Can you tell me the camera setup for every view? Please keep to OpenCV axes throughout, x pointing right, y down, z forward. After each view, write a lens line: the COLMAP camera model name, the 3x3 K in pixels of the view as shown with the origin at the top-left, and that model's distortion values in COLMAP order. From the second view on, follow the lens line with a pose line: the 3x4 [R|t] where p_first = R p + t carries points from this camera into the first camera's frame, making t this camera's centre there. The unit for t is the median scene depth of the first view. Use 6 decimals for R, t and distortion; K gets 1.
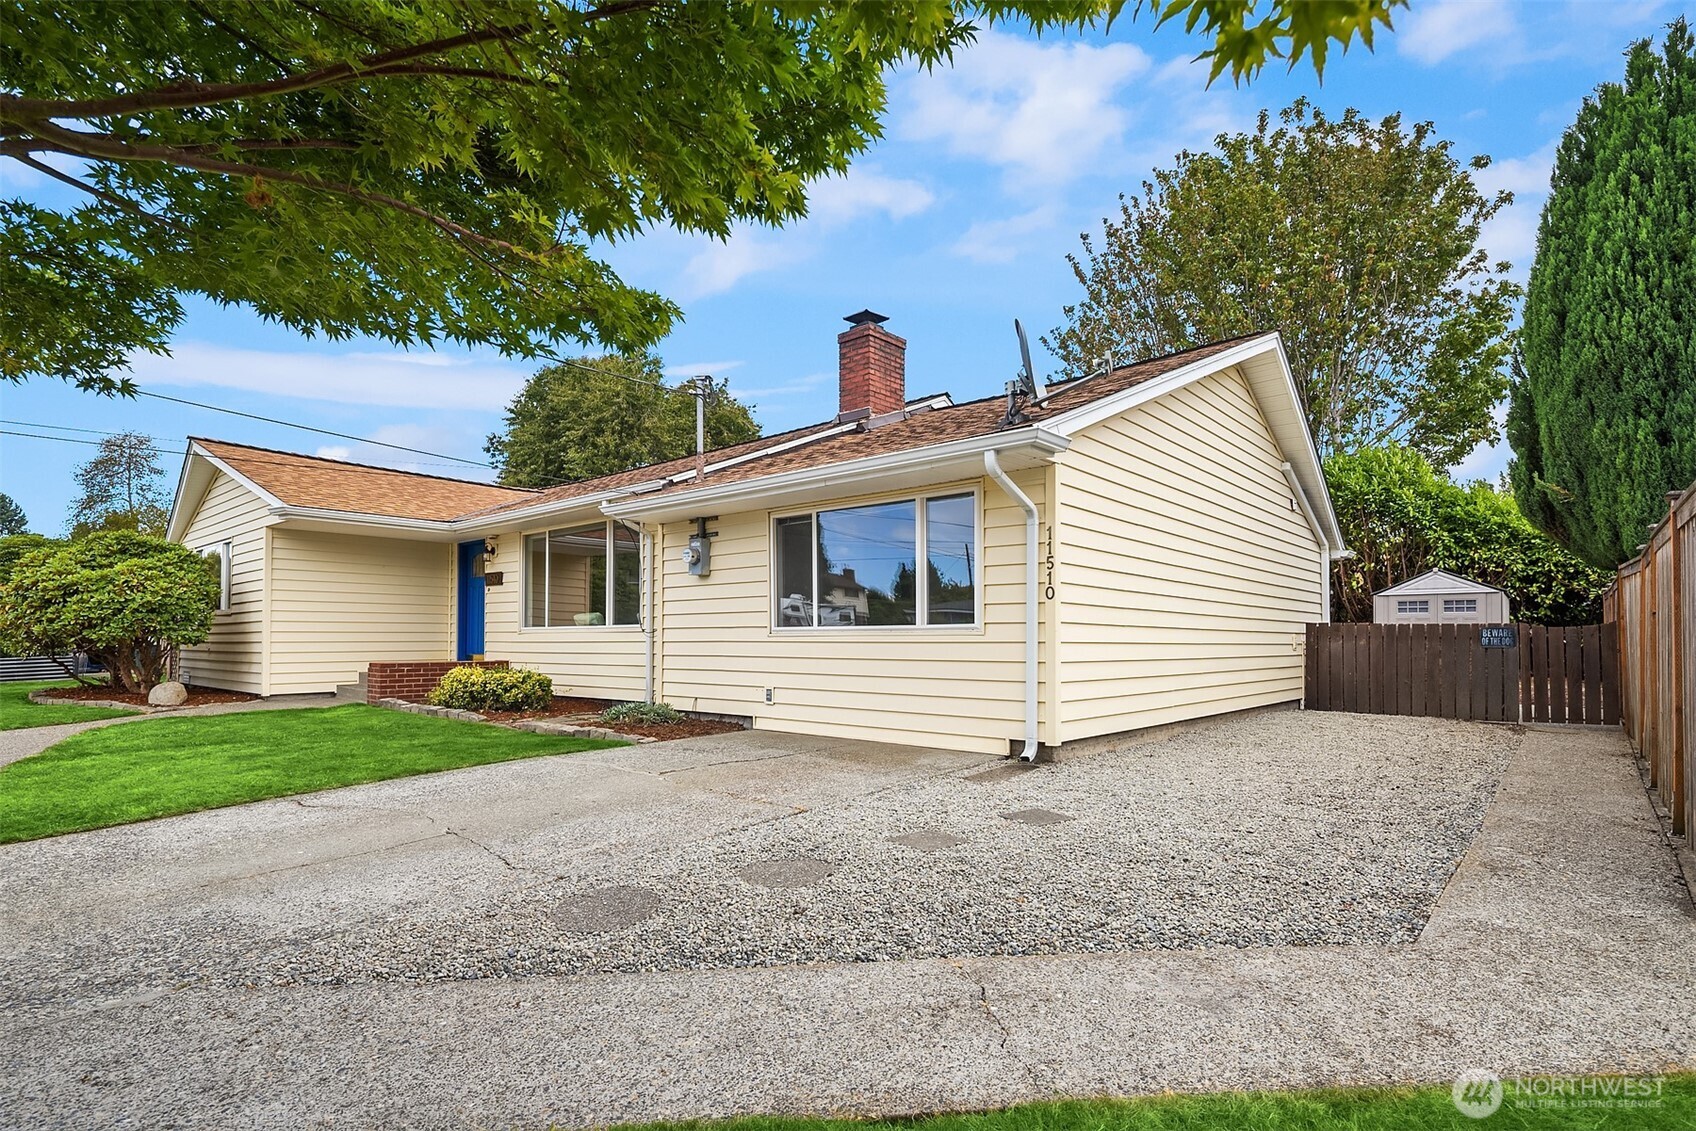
lens RADIAL K [[855.4, 0, 834.3], [0, 855.4, 632.1], [0, 0, 1]] dist [-0.001564, 0.000007]
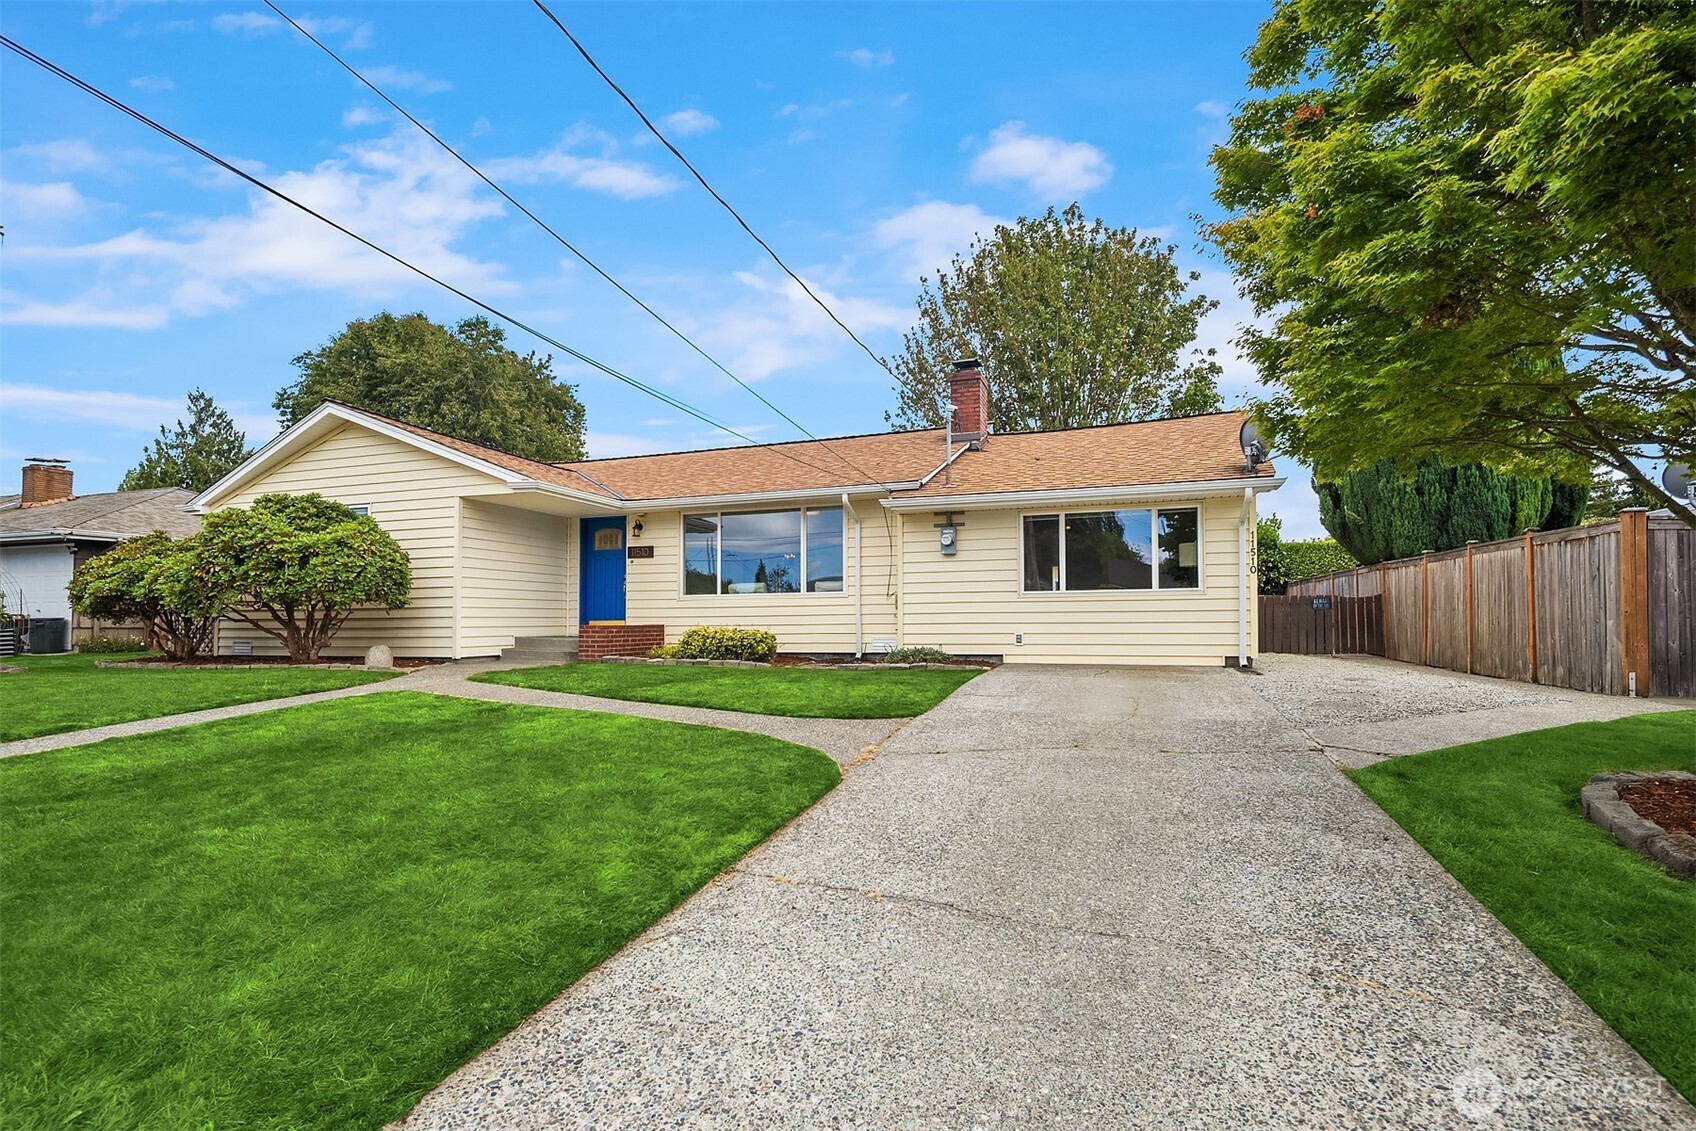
lens RADIAL K [[855.4, 0, 833.6], [0, 855.4, 619.1], [0, 0, 1]] dist [-0.001564, 0.000007]
pose [[0.922636, -0.003751, 0.385653, -0.732741], [0.002602, 0.999990, 0.003503, 0.027472], [-0.385662, -0.002228, 0.922637, -0.162020]]
